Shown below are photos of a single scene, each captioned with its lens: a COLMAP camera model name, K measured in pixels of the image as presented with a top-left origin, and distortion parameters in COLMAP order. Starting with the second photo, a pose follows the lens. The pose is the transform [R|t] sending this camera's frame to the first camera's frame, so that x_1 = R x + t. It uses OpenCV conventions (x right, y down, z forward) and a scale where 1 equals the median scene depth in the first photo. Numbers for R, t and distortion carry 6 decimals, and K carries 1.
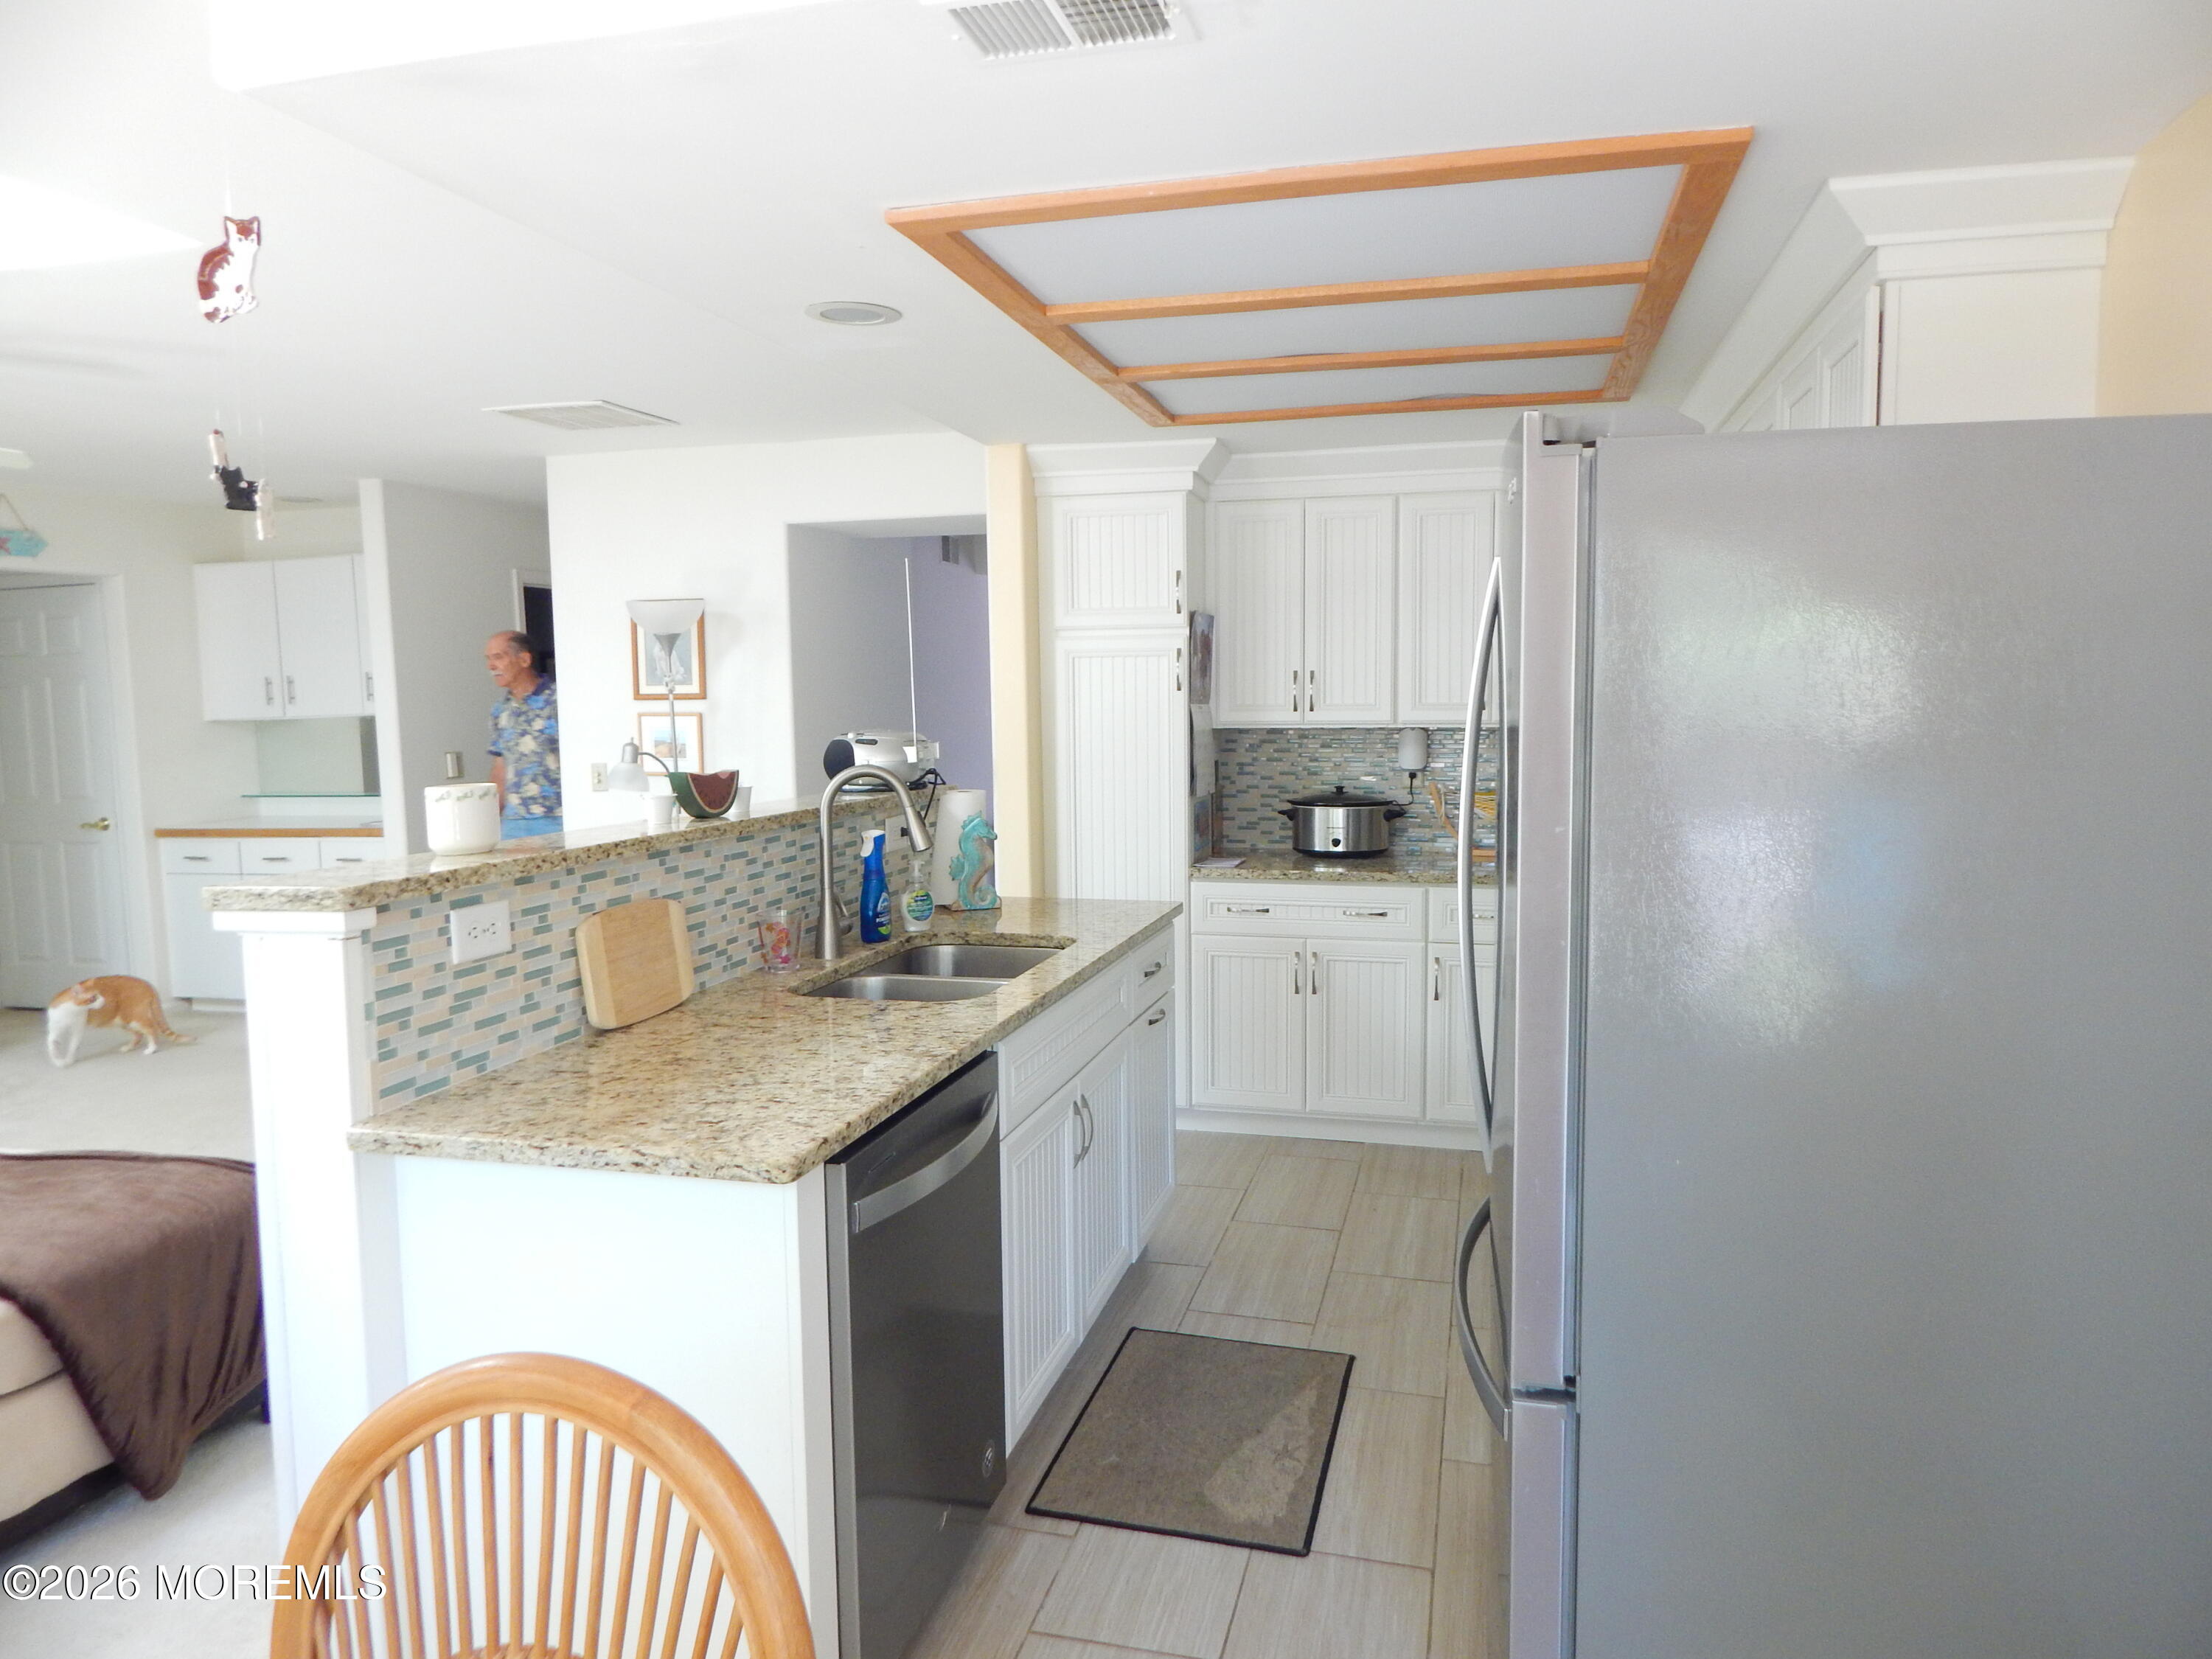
lens RADIAL K [[1448.5, 0, 1116.9], [0, 1448.5, 836.2], [0, 0, 1]] dist [-0.006313, 0.000891]
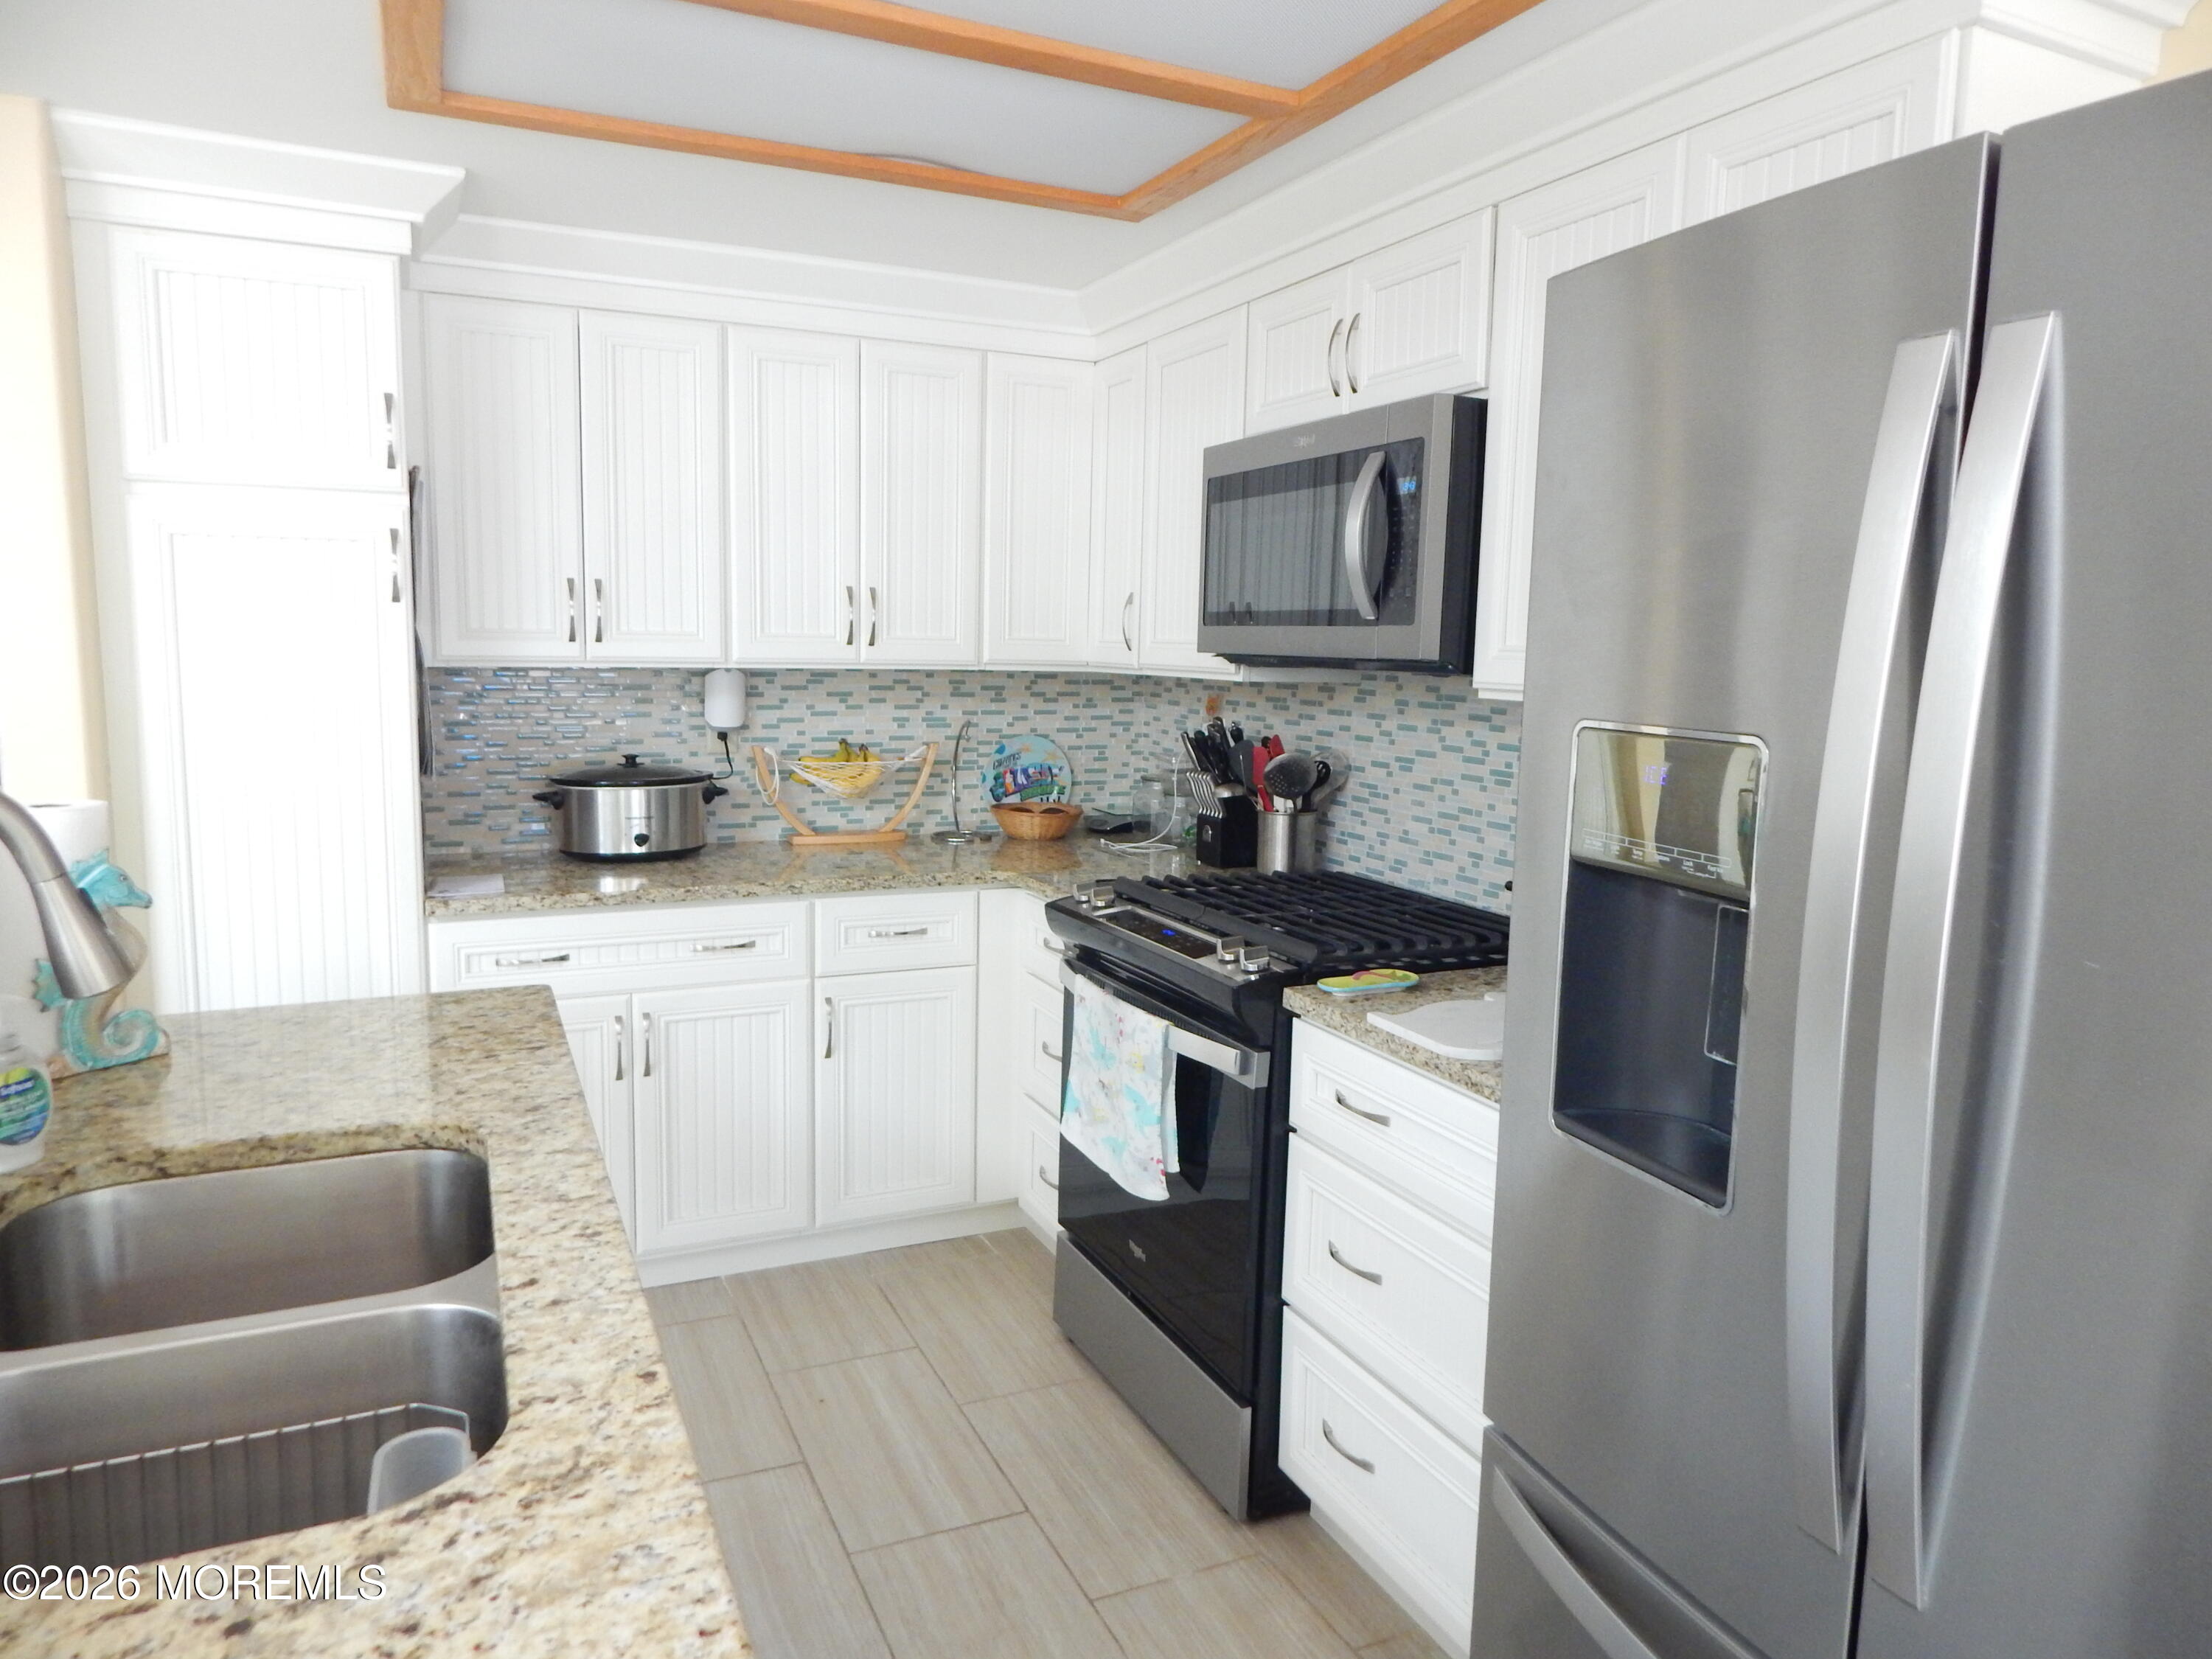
lens RADIAL K [[1448.5, 0, 1109.8], [0, 1448.5, 817.0], [0, 0, 1]] dist [-0.006313, 0.000891]
pose [[0.764875, -0.058928, 0.641477, -0.110638], [0.039011, 0.998217, 0.045183, -0.028021], [-0.642996, -0.009535, 0.765810, 0.349701]]
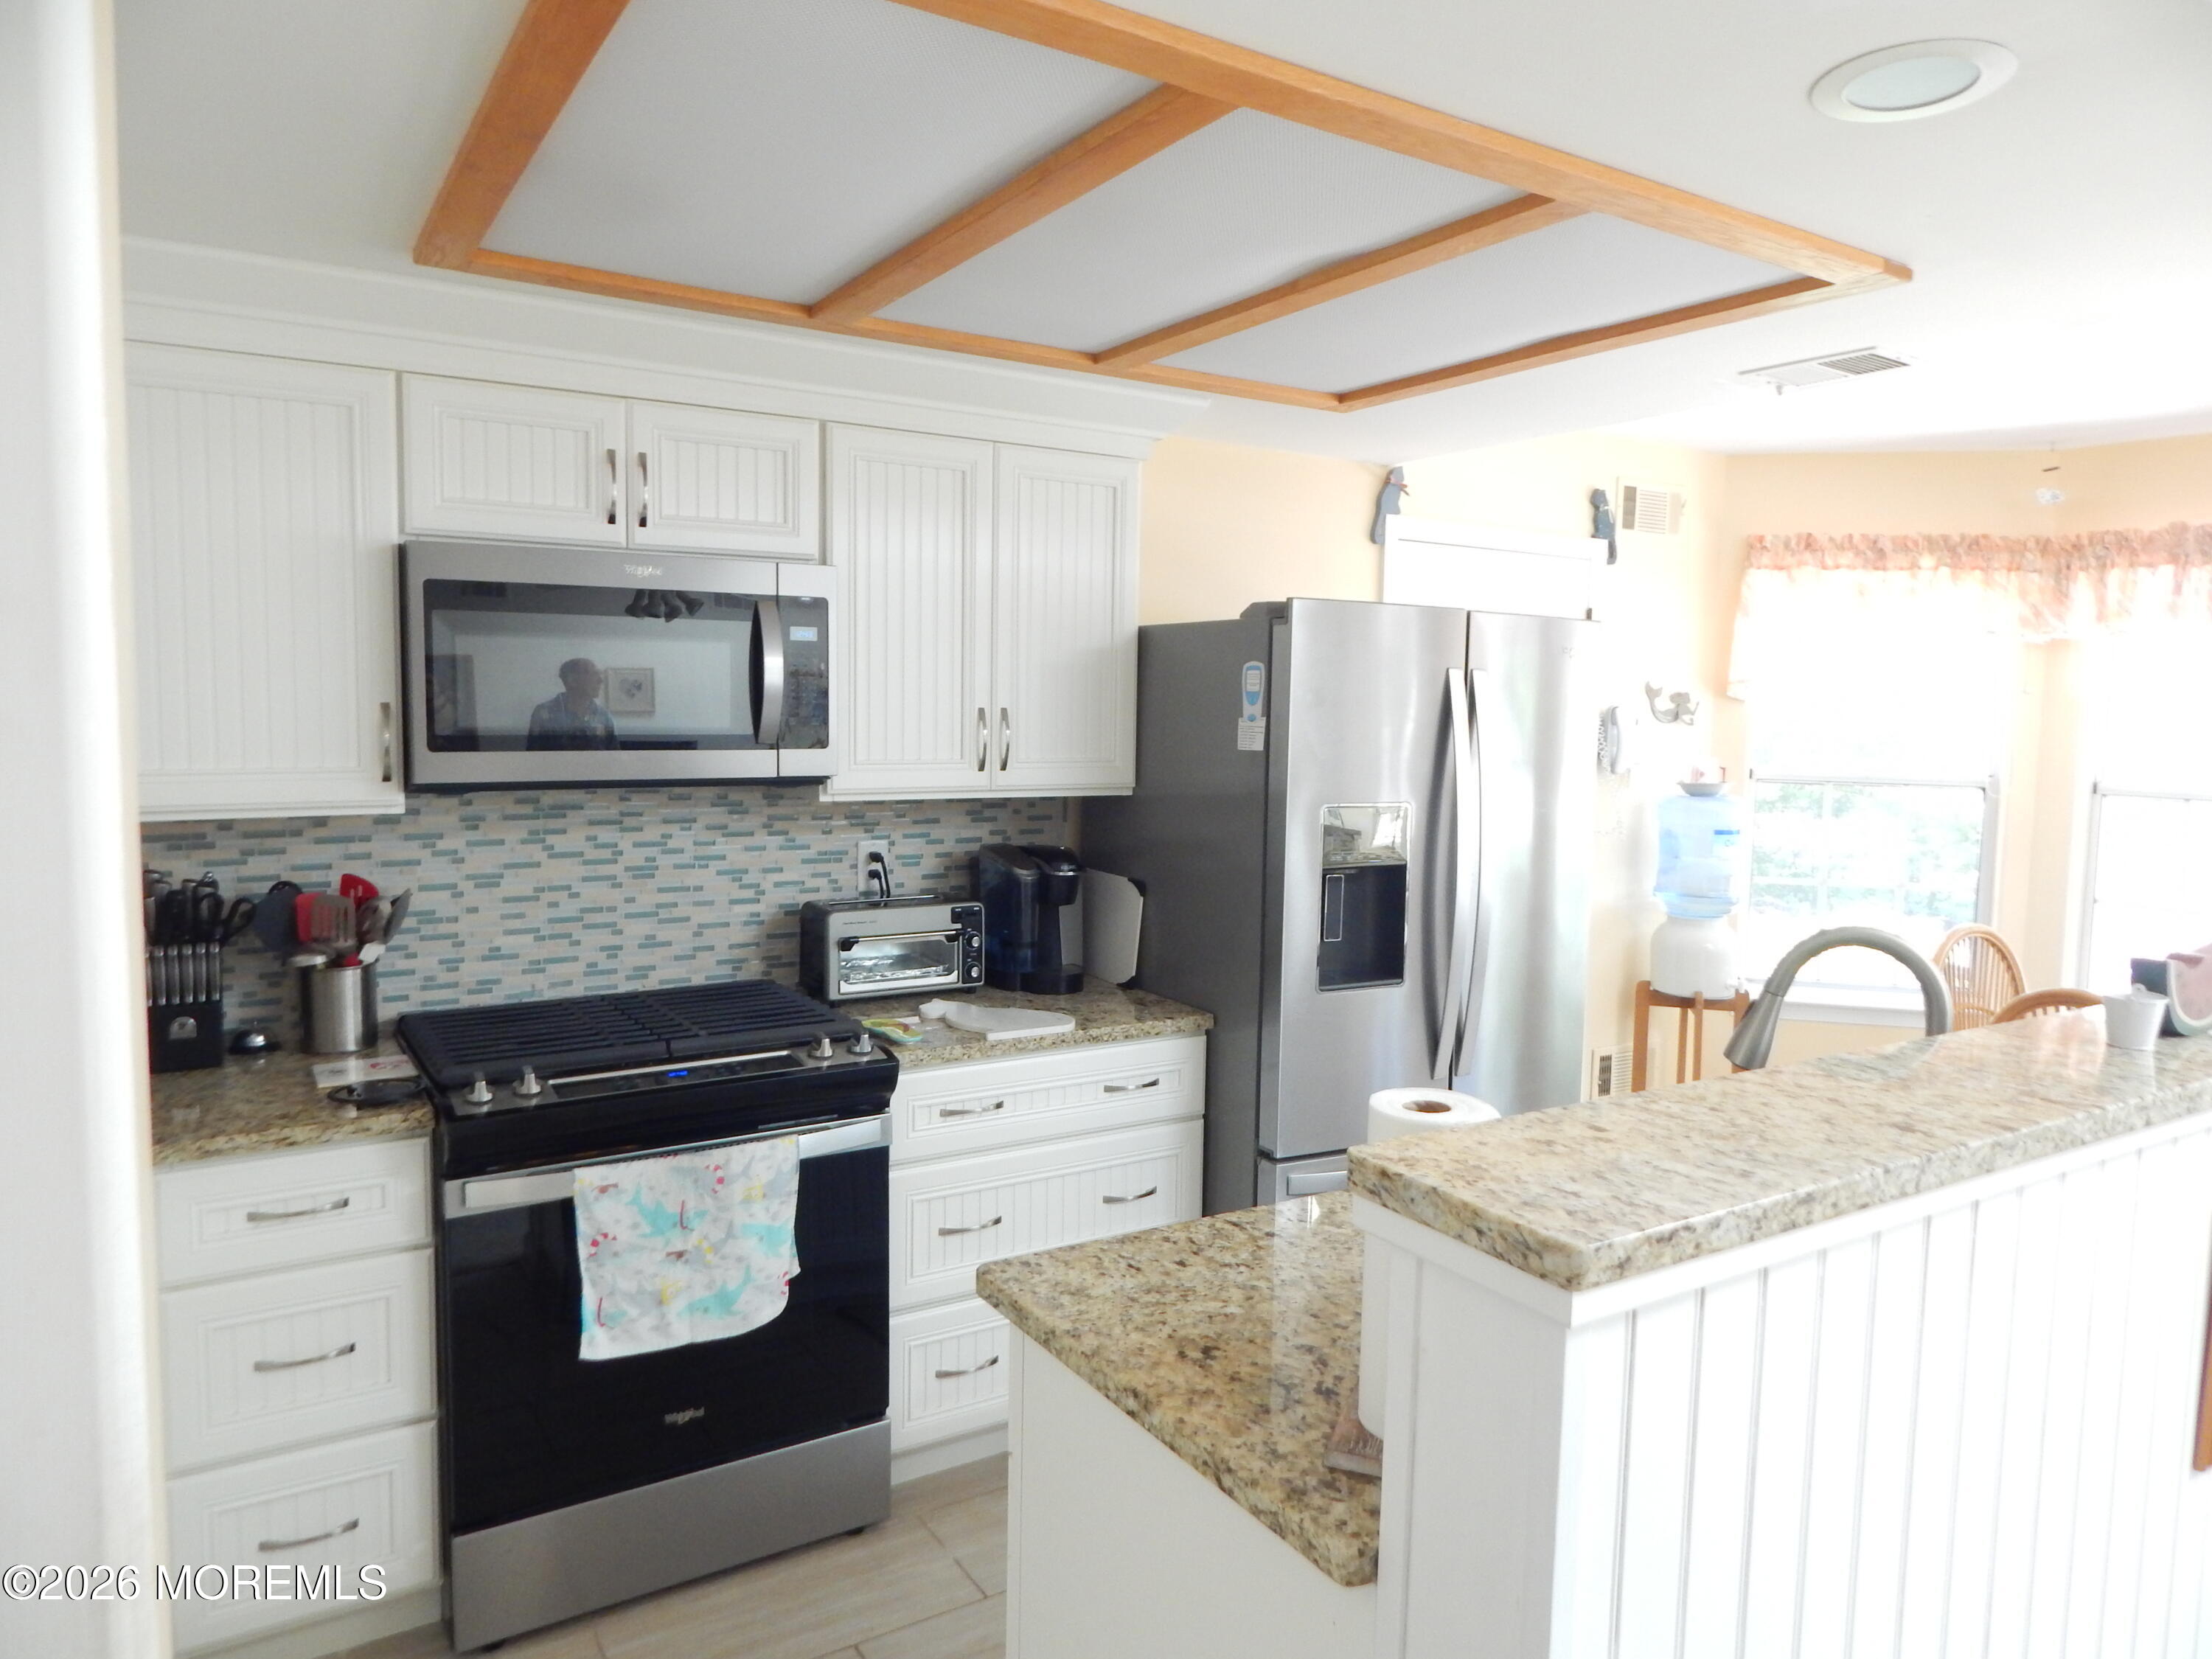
lens RADIAL K [[1448.5, 0, 1123.1], [0, 1448.5, 807.7], [0, 0, 1]] dist [-0.006313, 0.000891]
pose [[-0.724243, -0.057627, 0.687133, -0.217725], [0.058937, 0.987682, 0.144953, -0.119470], [-0.687022, 0.145479, -0.711925, 0.988950]]
